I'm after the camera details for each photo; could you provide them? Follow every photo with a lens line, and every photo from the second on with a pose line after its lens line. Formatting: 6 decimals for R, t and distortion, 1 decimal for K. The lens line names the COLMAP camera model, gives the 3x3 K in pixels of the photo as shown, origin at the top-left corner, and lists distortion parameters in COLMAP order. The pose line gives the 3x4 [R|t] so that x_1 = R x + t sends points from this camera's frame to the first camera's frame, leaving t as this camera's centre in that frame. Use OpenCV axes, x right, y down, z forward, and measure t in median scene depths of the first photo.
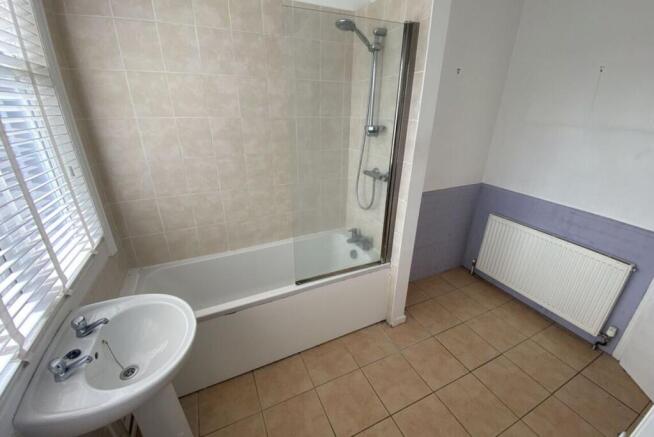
lens RADIAL K [[266.7, 0, 327.0], [0, 266.7, 218.5], [0, 0, 1]] dist [-0.000268, -0.000917]
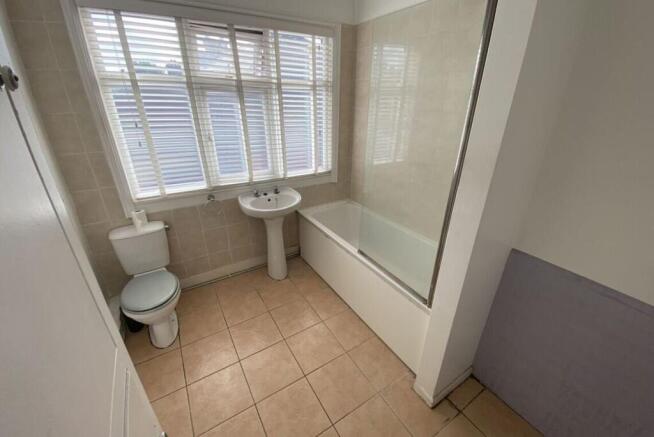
lens RADIAL K [[266.7, 0, 327.0], [0, 266.7, 218.5], [0, 0, 1]] dist [-0.000268, -0.000917]
pose [[0.102988, 0.394876, -0.912944, 0.926270], [-0.388185, 0.861000, 0.328619, -0.226814], [0.915809, 0.320548, 0.241958, 0.535682]]
